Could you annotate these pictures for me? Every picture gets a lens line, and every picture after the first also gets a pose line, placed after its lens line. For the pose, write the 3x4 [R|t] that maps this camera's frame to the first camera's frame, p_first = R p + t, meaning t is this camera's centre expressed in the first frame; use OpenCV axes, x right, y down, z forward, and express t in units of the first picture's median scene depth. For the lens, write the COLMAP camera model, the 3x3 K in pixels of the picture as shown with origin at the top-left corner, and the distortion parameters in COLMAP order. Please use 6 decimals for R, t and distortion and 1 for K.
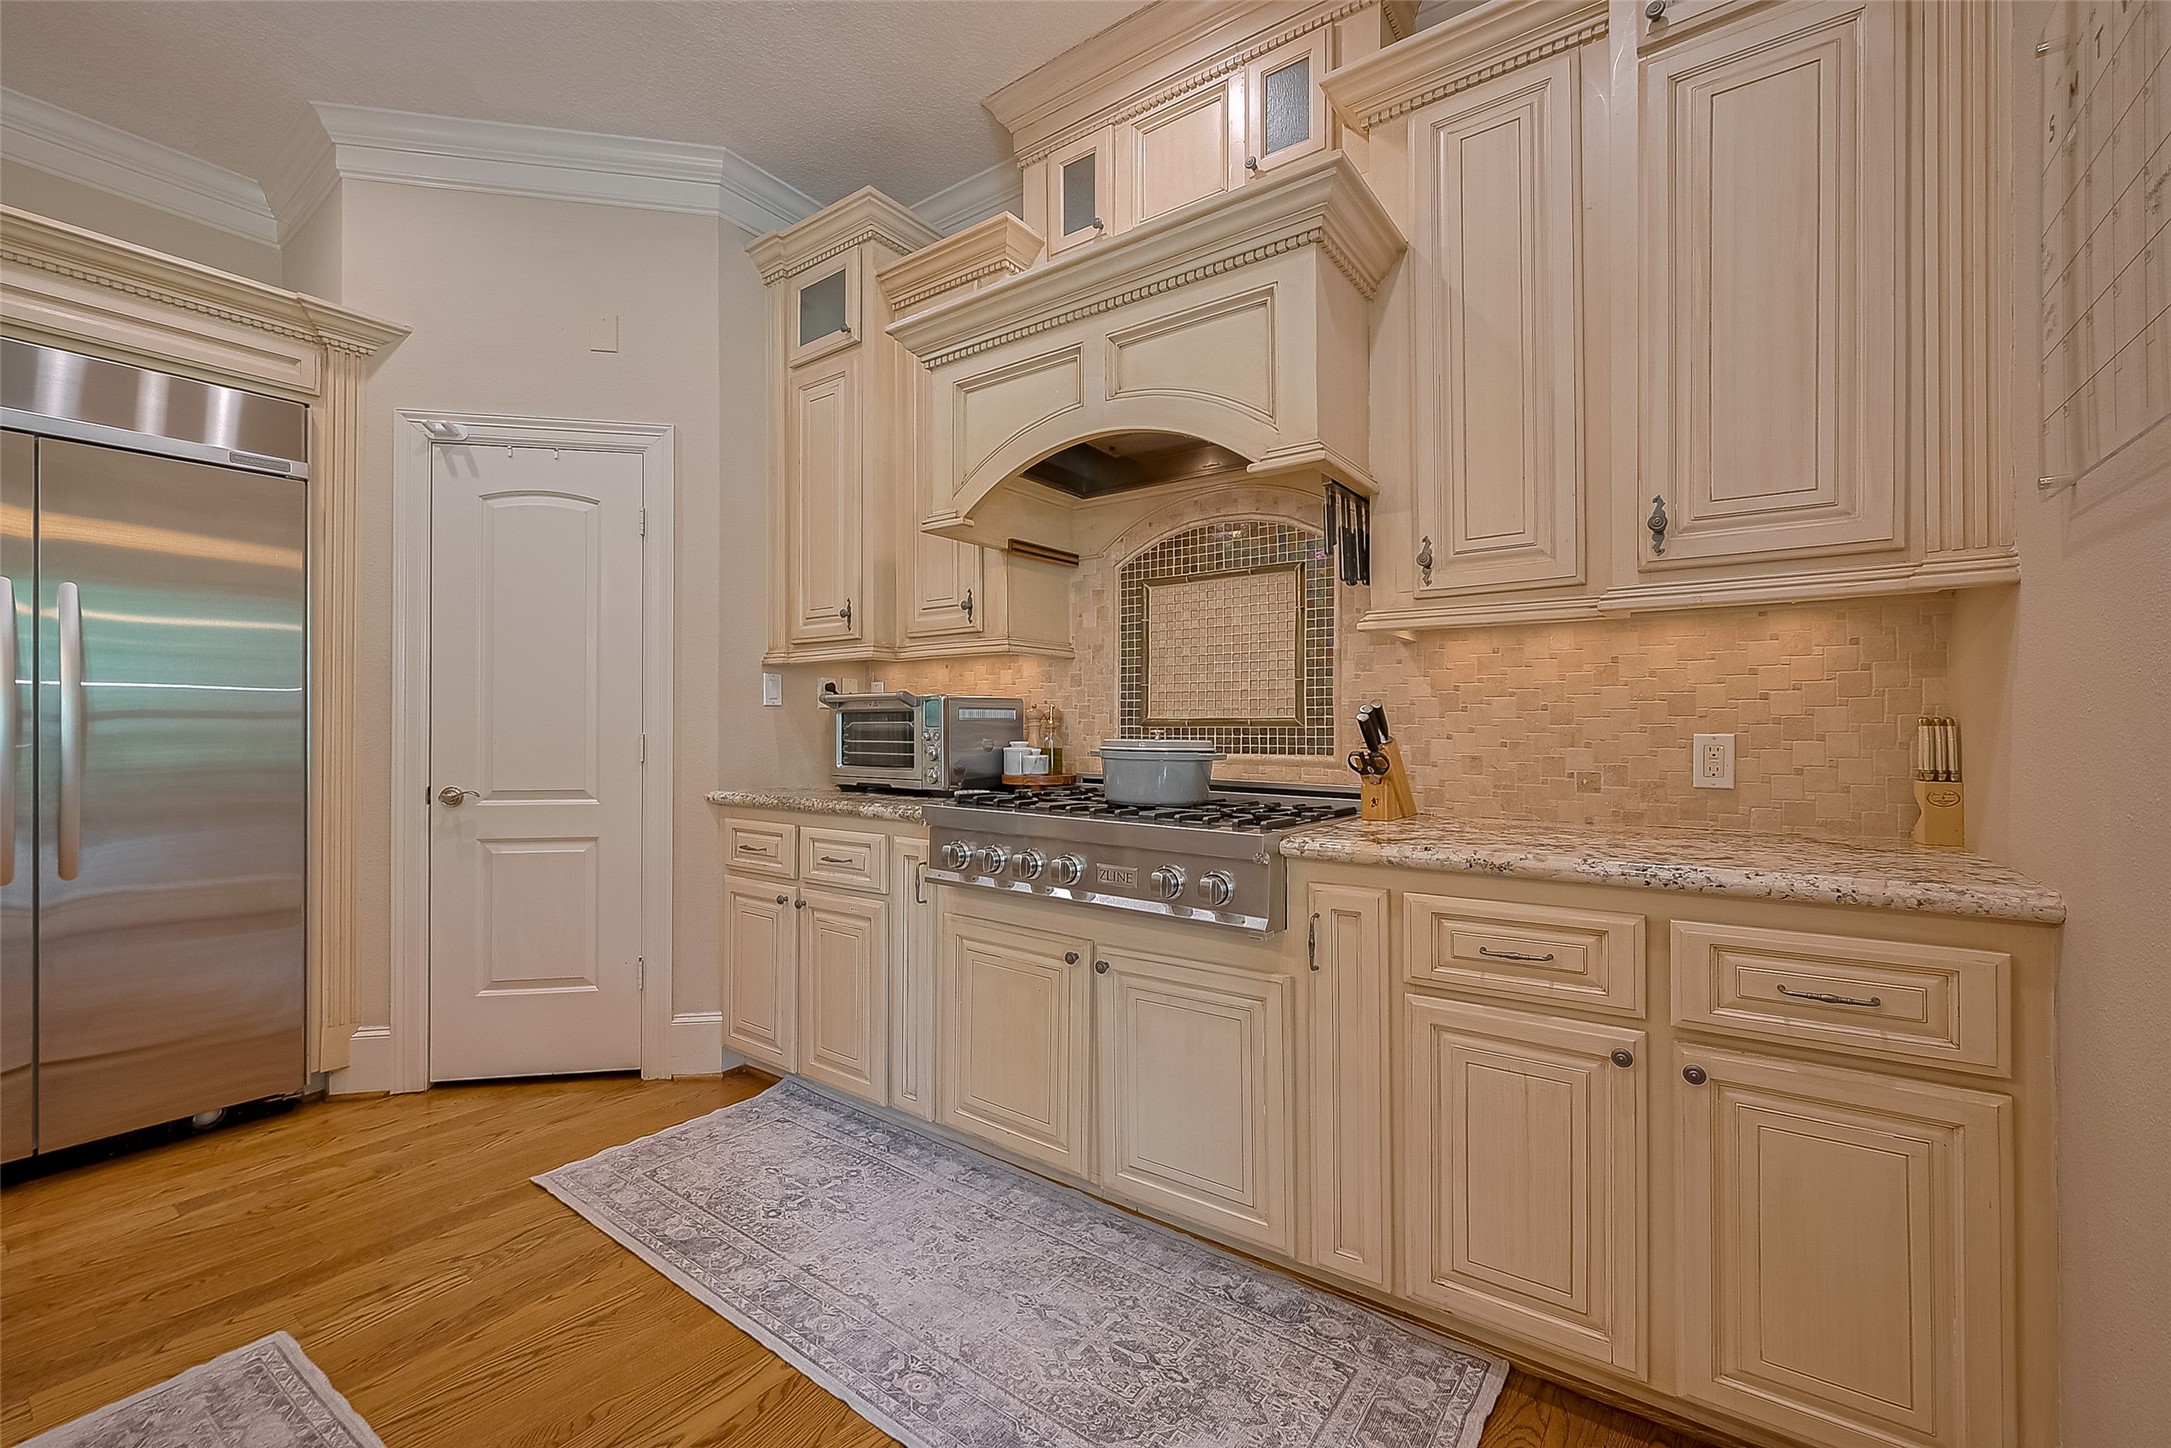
lens RADIAL K [[867.4, 0, 1078.2], [0, 867.4, 727.0], [0, 0, 1]] dist [-0.002456, -0.000778]
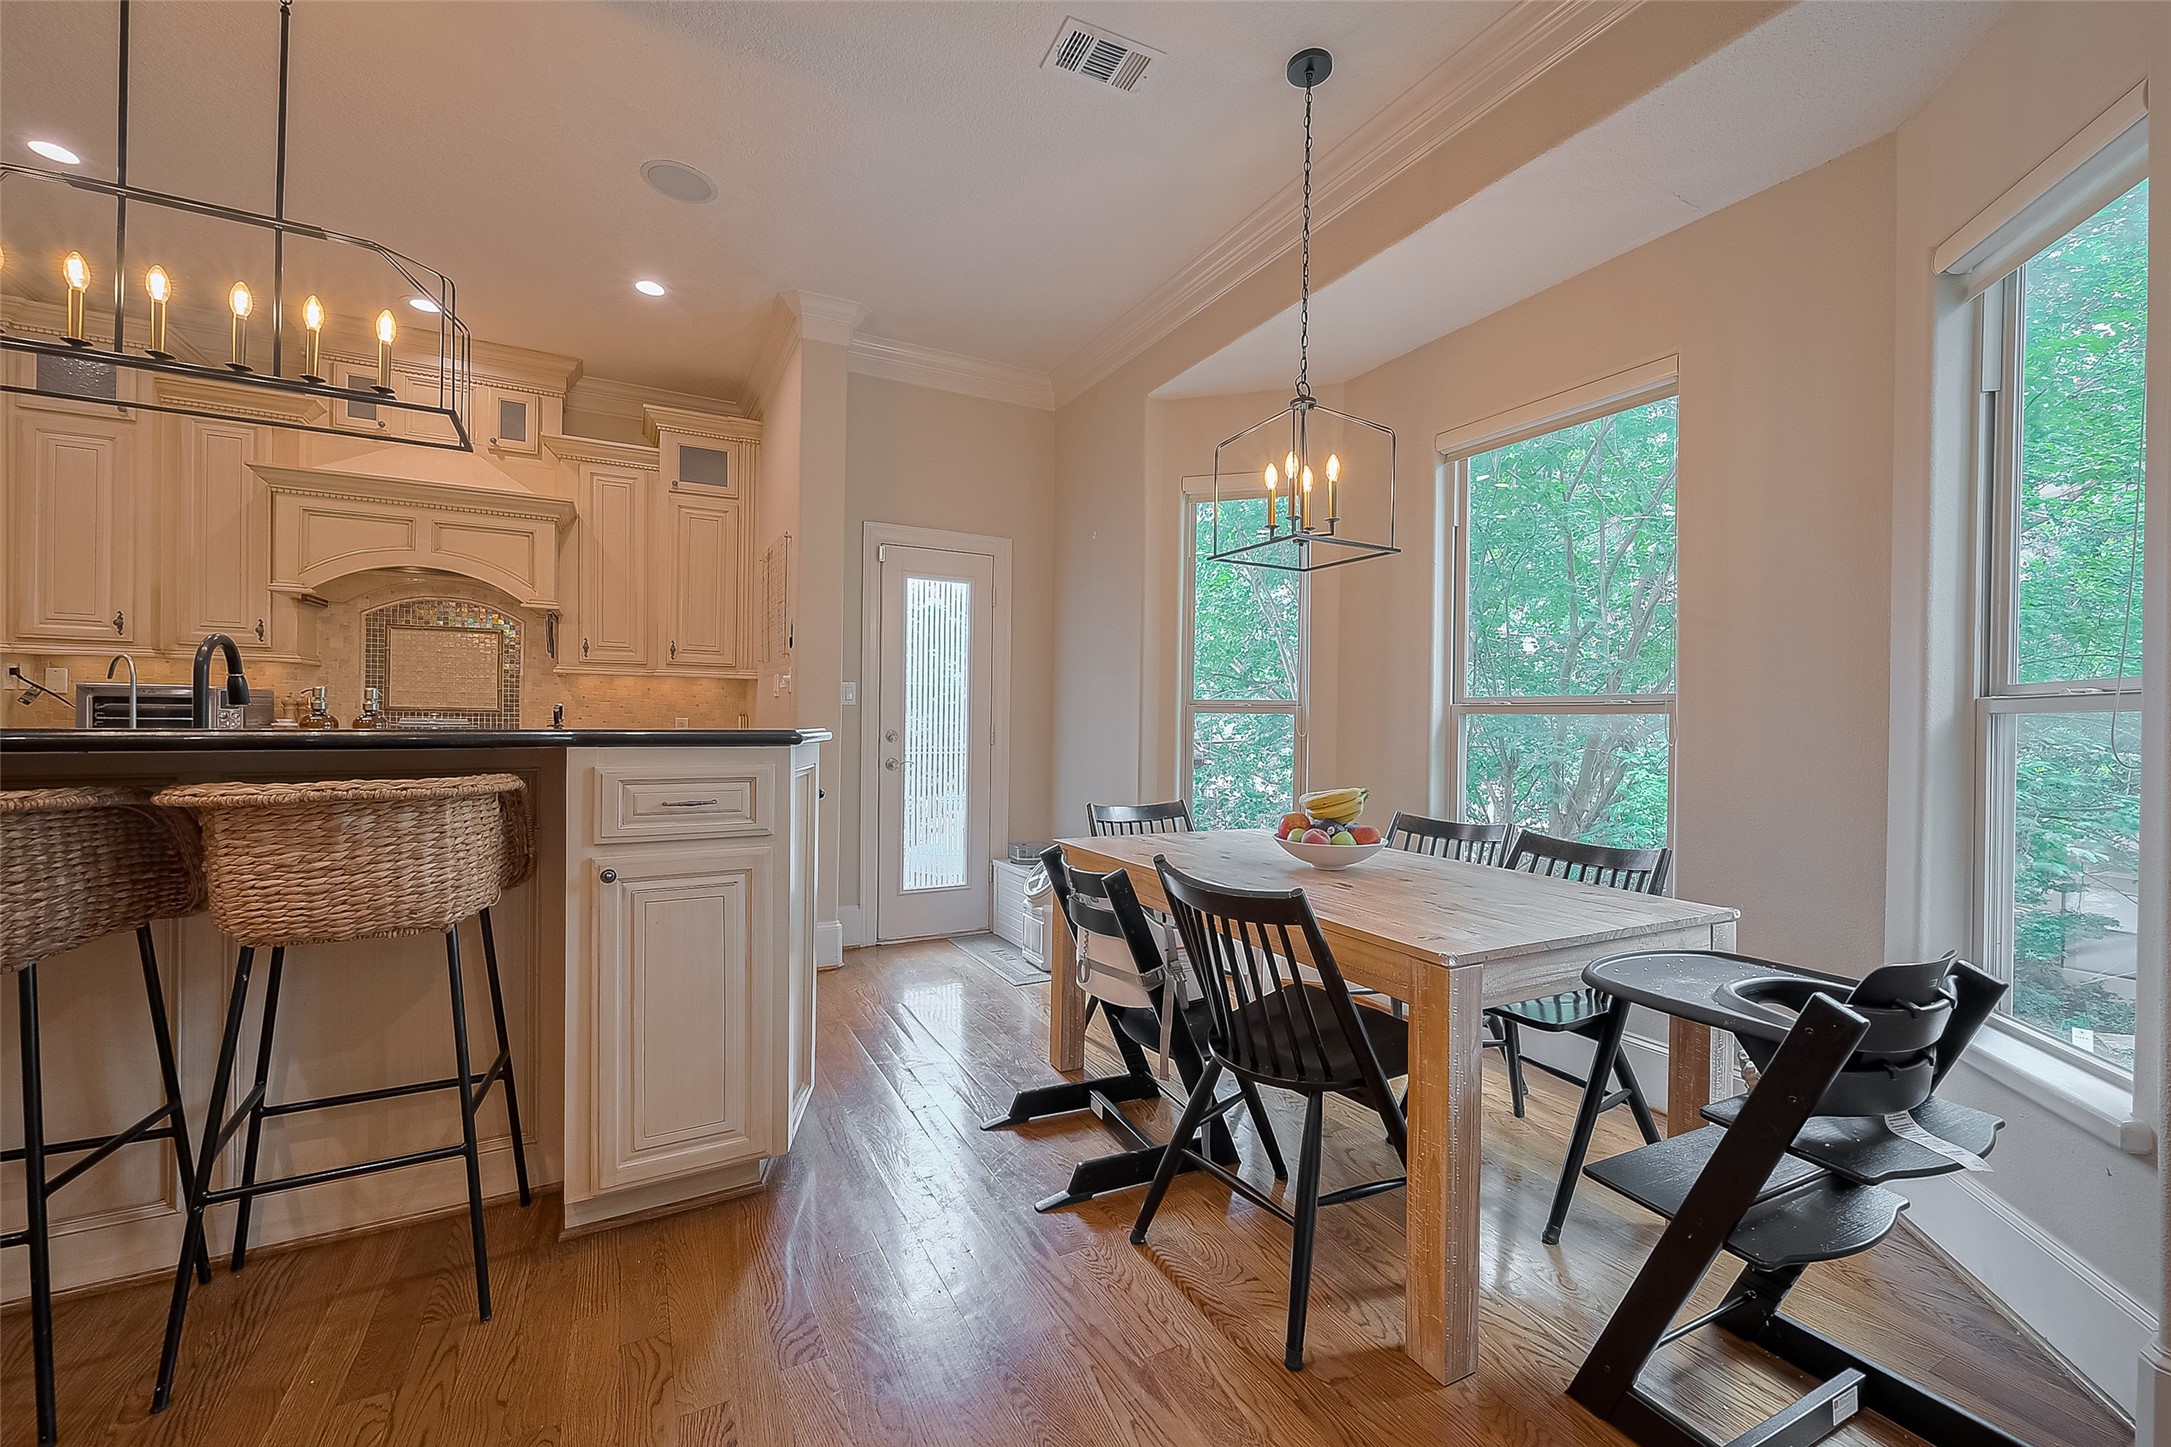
lens RADIAL K [[867.4, 0, 1071.3], [0, 867.4, 722.9], [0, 0, 1]] dist [-0.002456, -0.000778]
pose [[0.444734, 0.003944, 0.895654, -0.850242], [-0.016751, 0.999852, 0.003914, -0.006388], [-0.895506, -0.016744, 0.444734, -0.957482]]
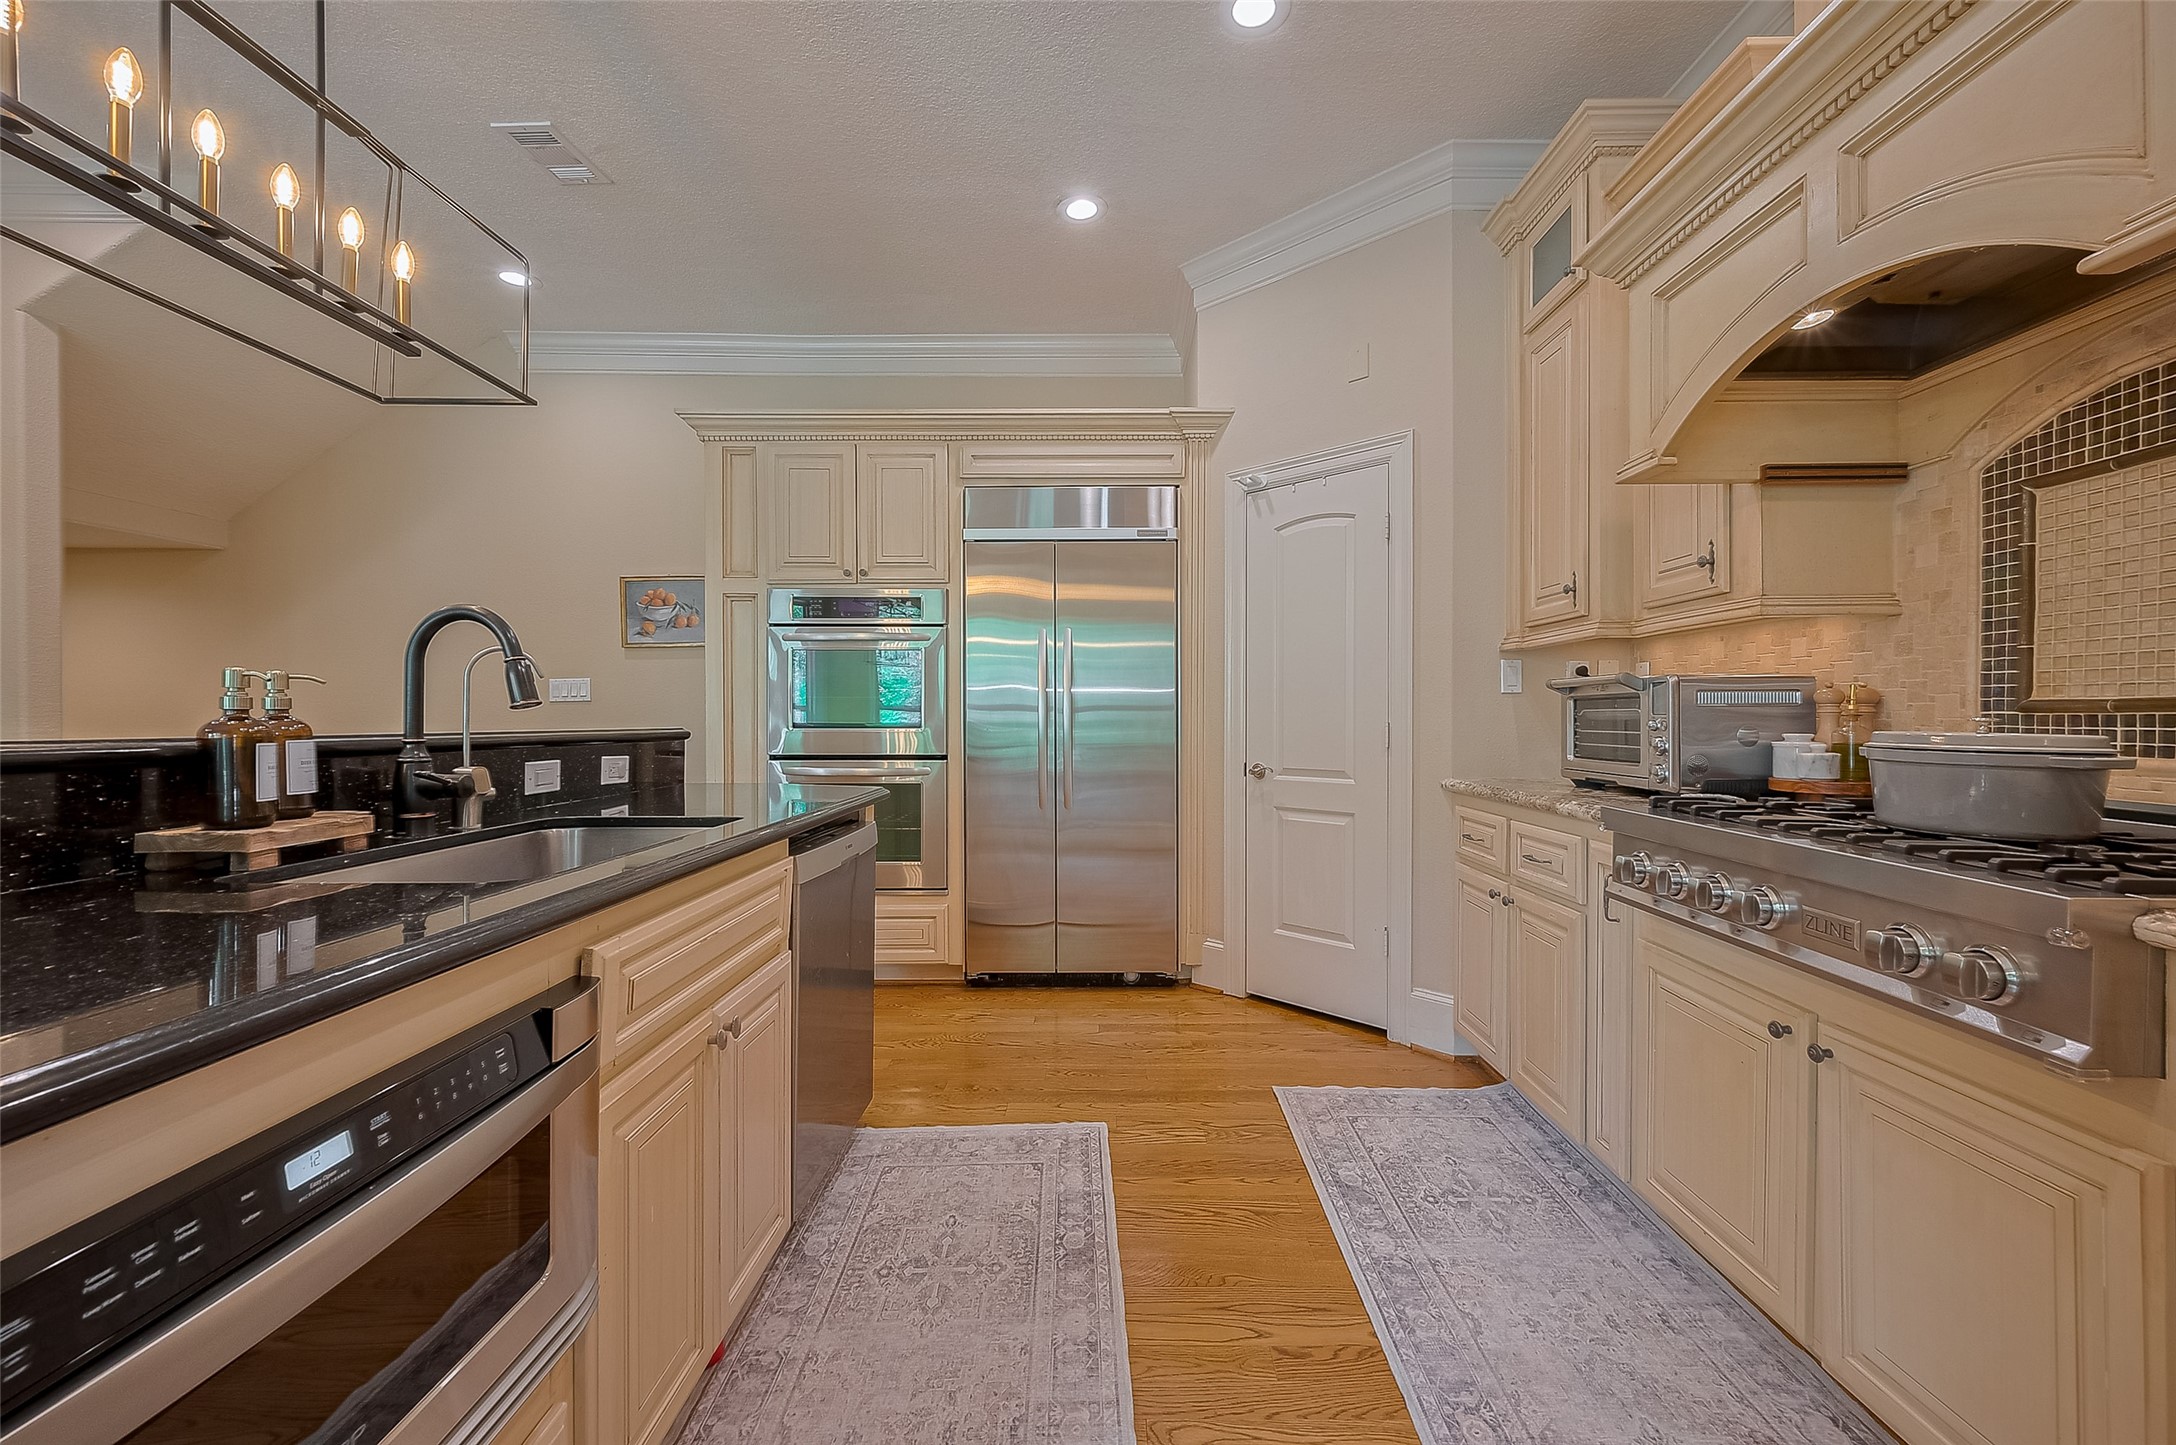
lens RADIAL K [[858.7, 0, 1092.9], [0, 858.7, 723.9], [0, 0, 1]] dist [-0.007606, 0.000666]
pose [[0.587018, 0.005642, -0.809555, 0.179867], [0.001741, 0.999965, 0.008231, 0.001346], [0.809572, -0.006241, 0.586987, 0.085814]]
